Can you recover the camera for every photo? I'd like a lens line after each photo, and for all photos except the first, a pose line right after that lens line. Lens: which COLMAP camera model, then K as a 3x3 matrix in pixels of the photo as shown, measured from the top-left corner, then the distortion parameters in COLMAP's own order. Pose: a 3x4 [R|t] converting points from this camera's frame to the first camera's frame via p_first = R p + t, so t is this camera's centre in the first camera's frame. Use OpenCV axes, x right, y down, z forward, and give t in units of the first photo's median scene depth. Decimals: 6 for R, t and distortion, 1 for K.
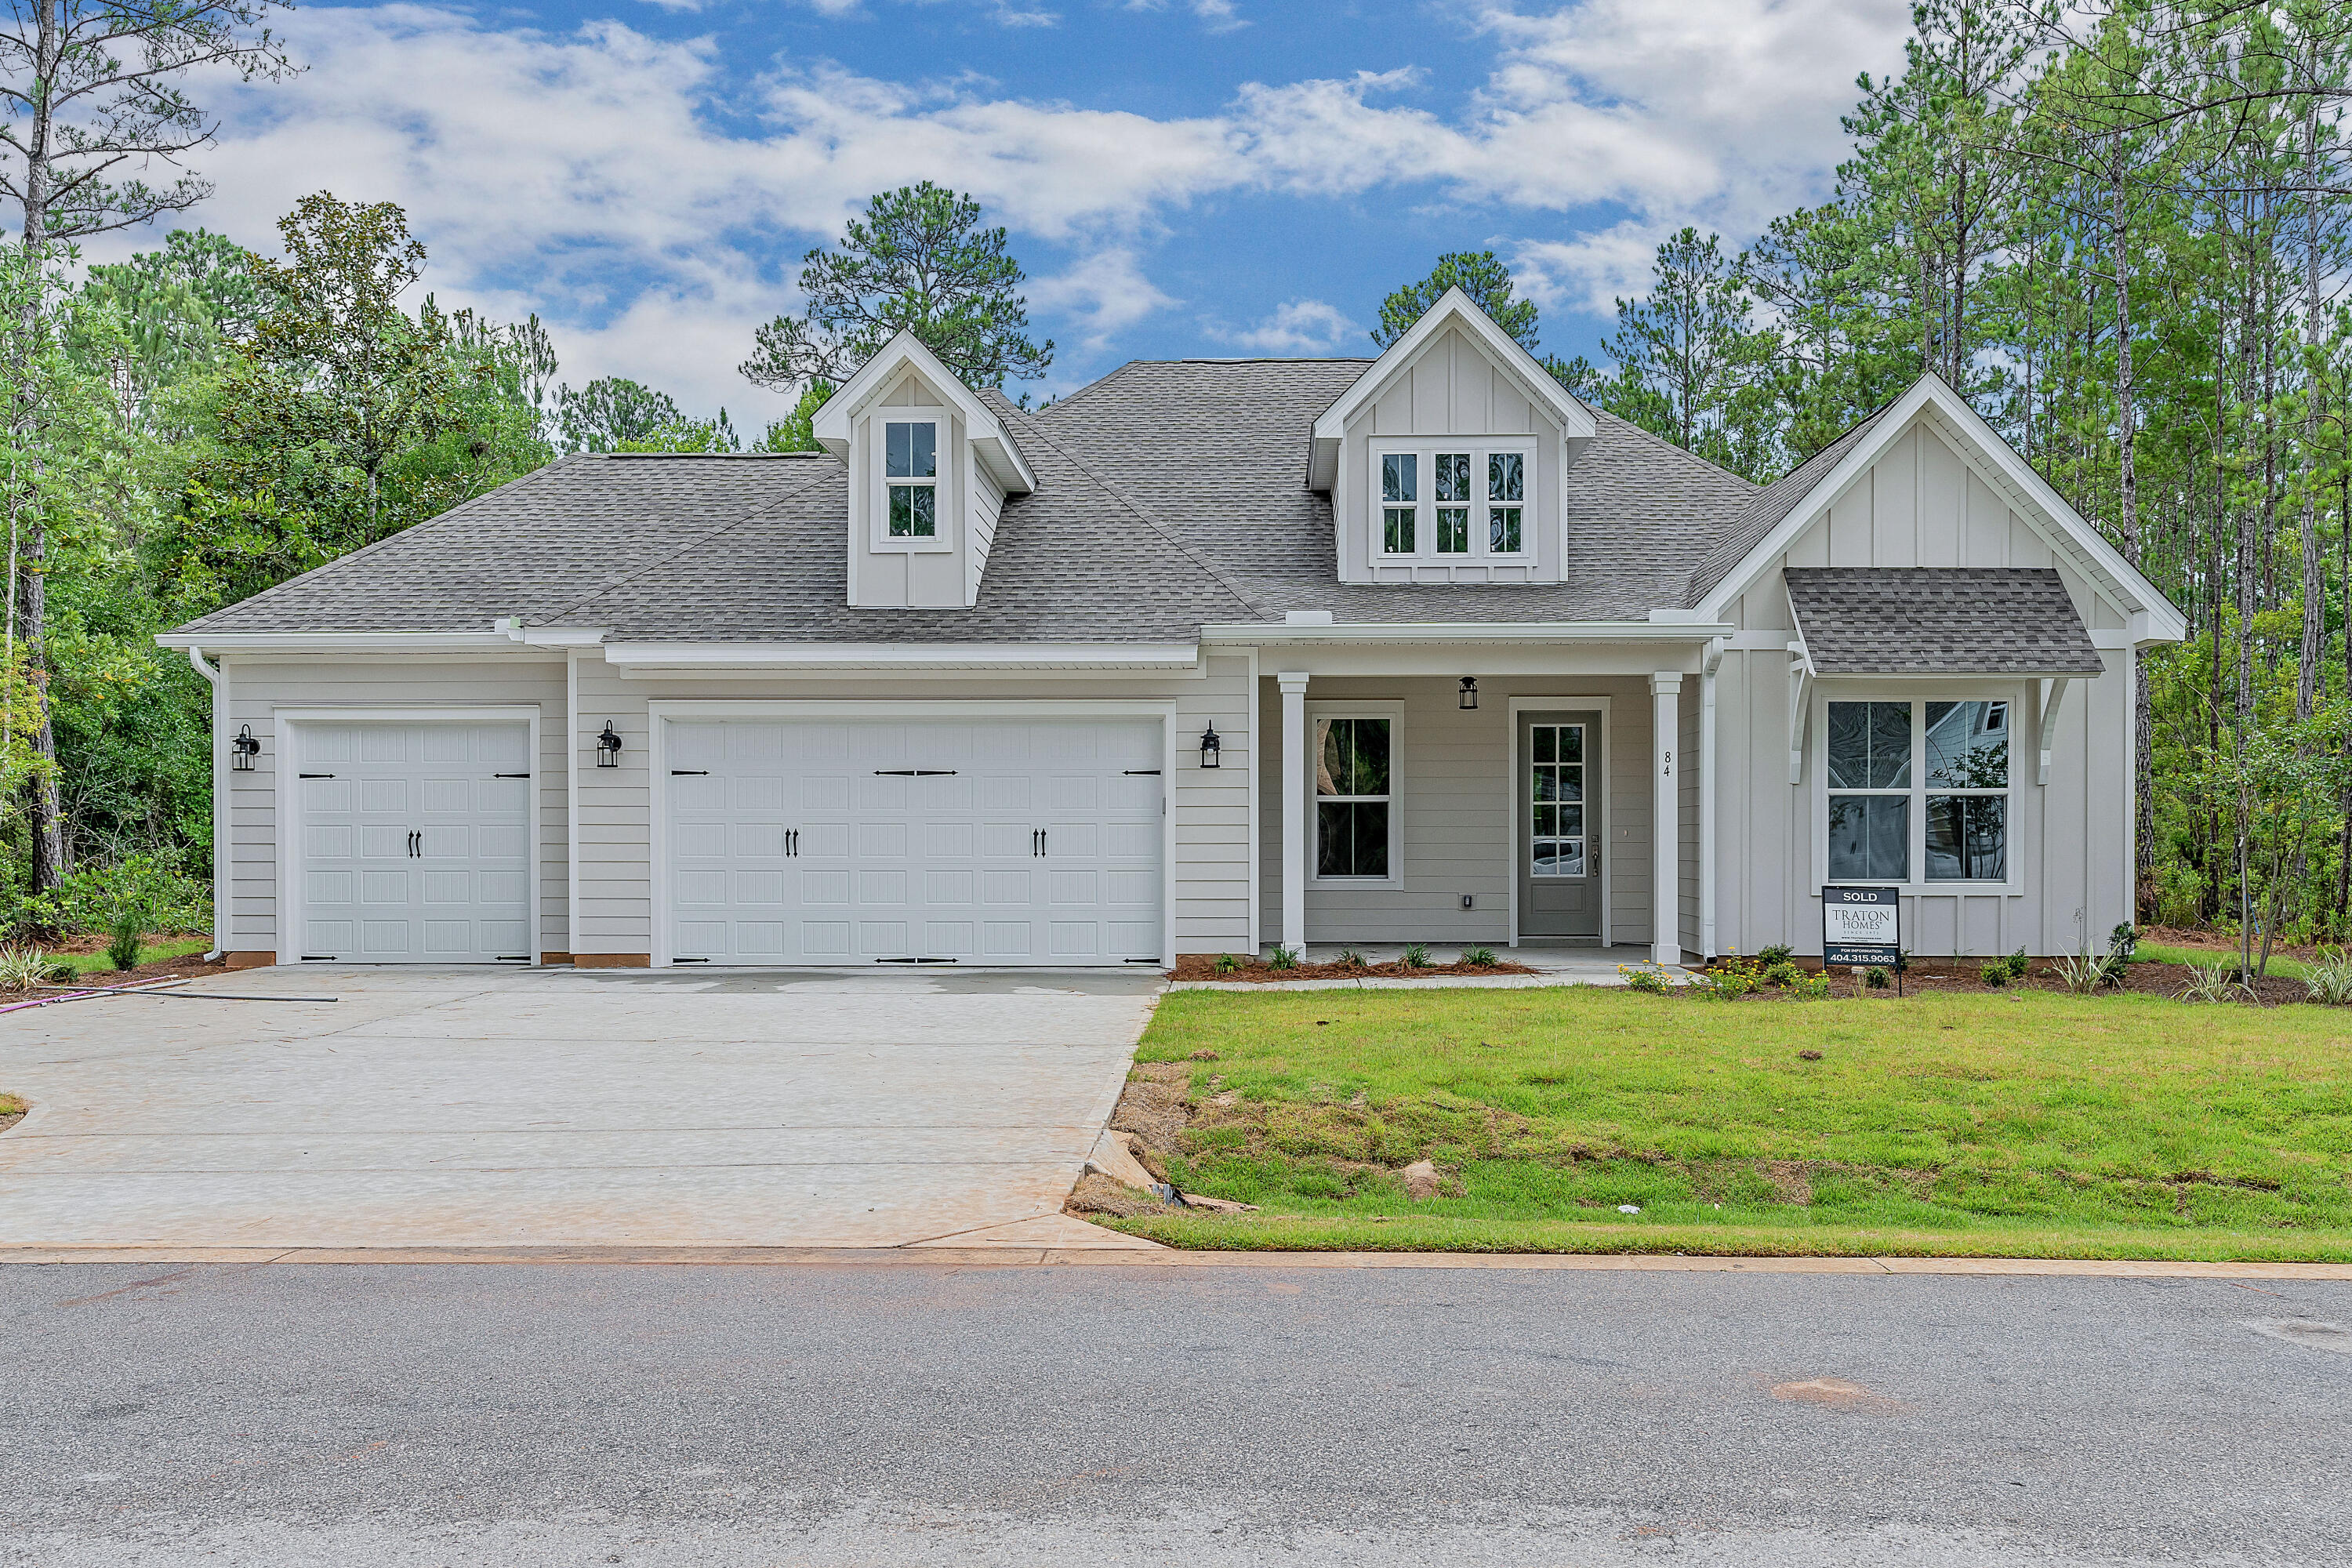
lens RADIAL K [[1730.5, 0, 1175.5], [0, 1730.5, 893.7], [0, 0, 1]] dist [0.004604, 0.002419]
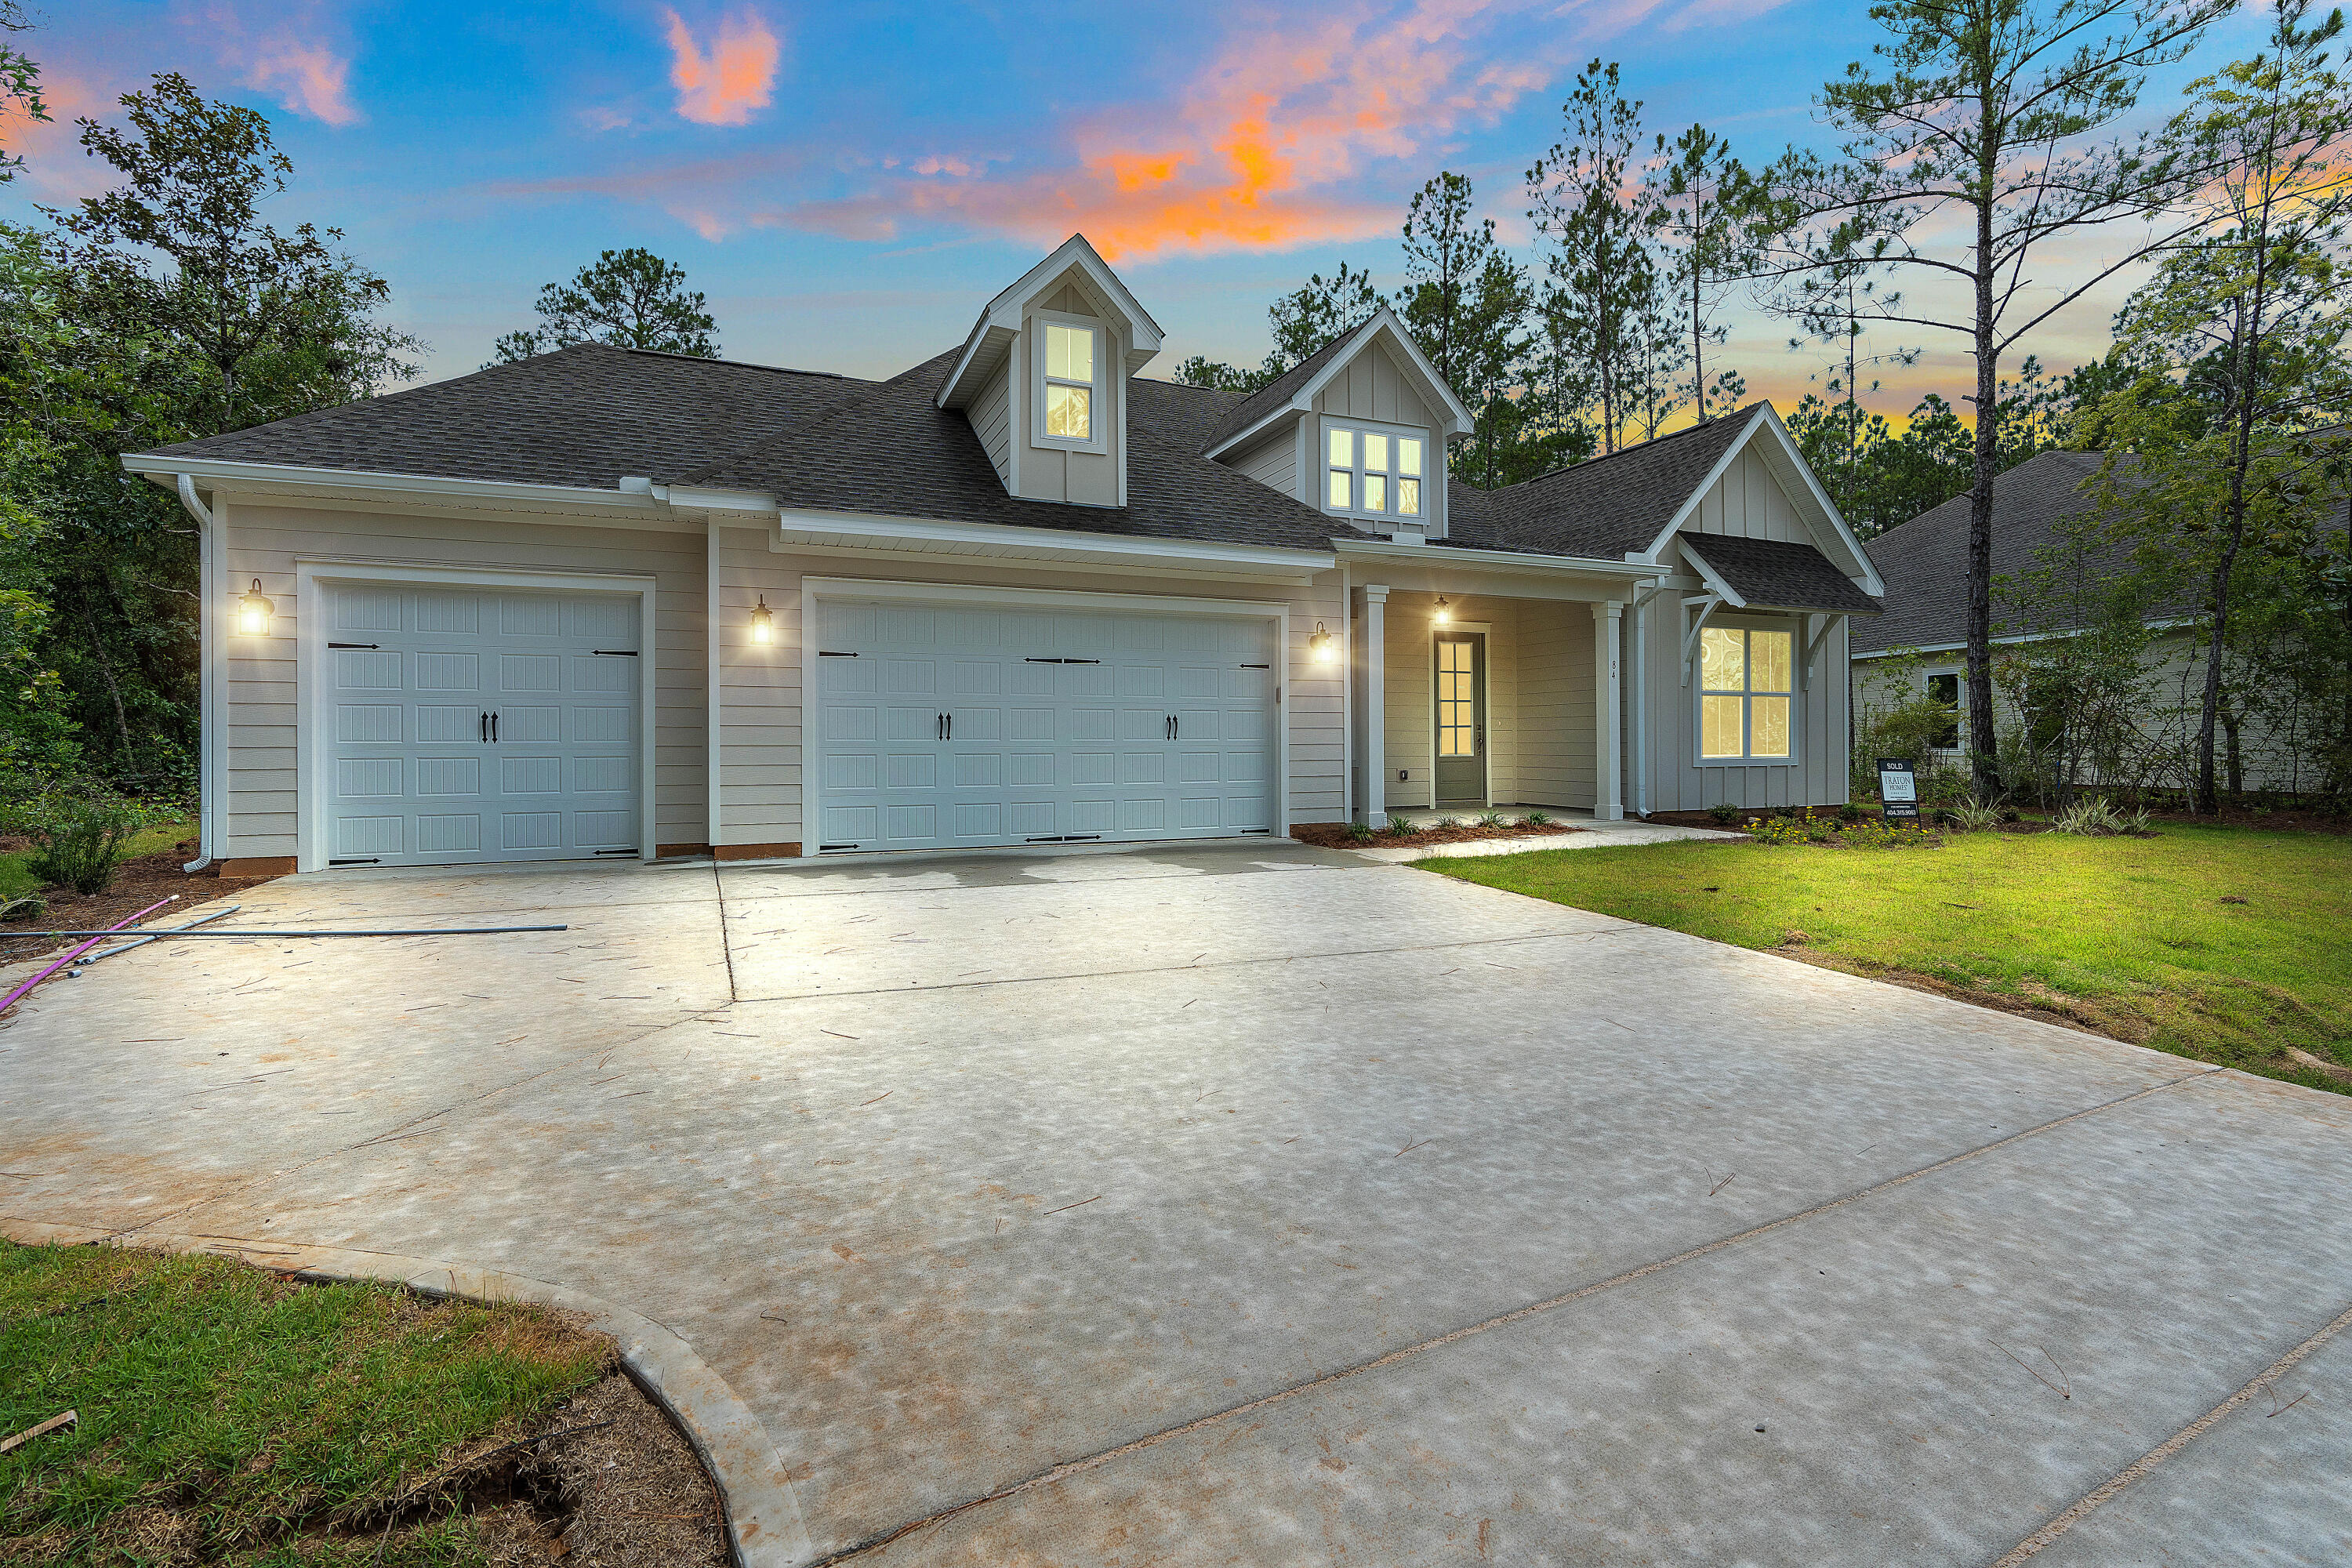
lens RADIAL K [[1056.2, 0, 1174.5], [0, 1056.2, 756.0], [0, 0, 1]] dist [-0.001535, 0.000224]
pose [[0.919901, -0.005908, 0.392107, -0.338981], [0.013617, 0.999765, -0.016881, -0.000118], [-0.391915, 0.020868, 0.919765, 0.381571]]
